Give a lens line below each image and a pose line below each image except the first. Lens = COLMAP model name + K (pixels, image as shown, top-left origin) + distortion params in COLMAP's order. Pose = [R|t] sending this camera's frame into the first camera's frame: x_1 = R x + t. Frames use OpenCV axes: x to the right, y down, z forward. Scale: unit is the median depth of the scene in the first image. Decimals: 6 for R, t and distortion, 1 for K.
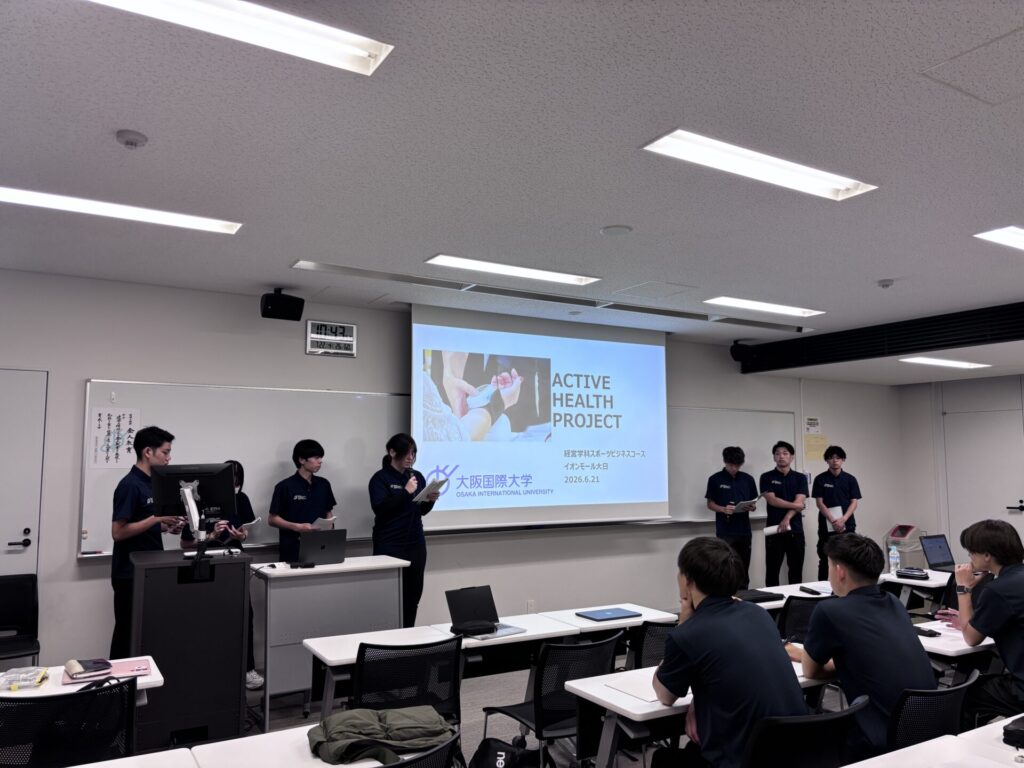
lens RADIAL K [[777.2, 0, 512.0], [0, 777.2, 384.0], [0, 0, 1]] dist [0.074136, -0.098571]
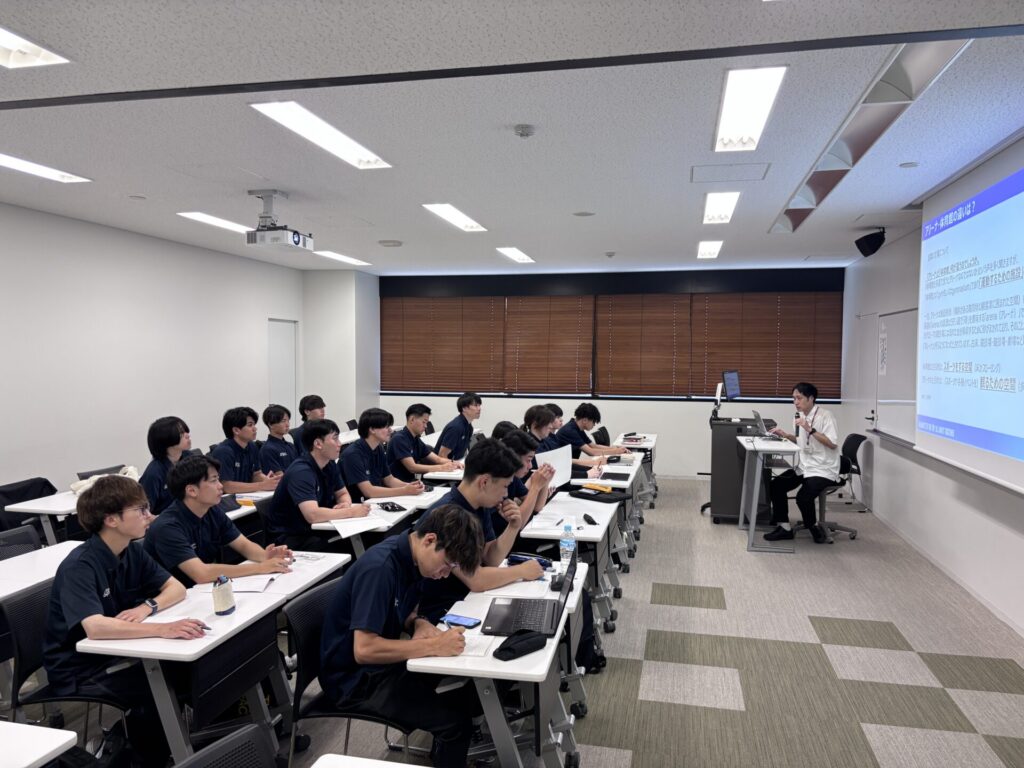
lens RADIAL K [[777.2, 0, 512.0], [0, 777.2, 384.0], [0, 0, 1]] dist [0.074136, -0.098571]
pose [[-0.689333, 0.020404, -0.724157, 0.855147], [0.060146, 0.997764, -0.029140, 0.104235], [0.721944, -0.063642, -0.689019, 1.254232]]
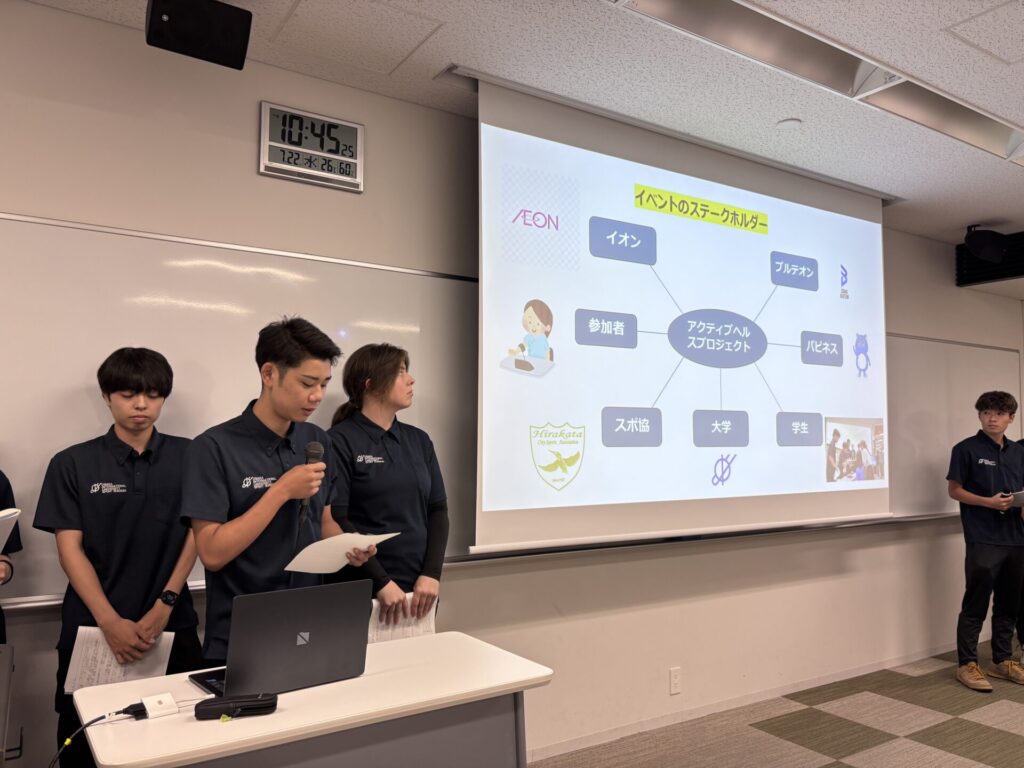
lens RADIAL K [[787.6, 0, 512.0], [0, 787.6, 384.0], [0, 0, 1]] dist [0.002282, 0.000483]
pose [[0.999275, 0.003409, 0.037917, -0.124101], [-0.004276, 0.999731, 0.022808, 0.071613], [-0.037829, -0.022954, 0.999021, 0.497930]]
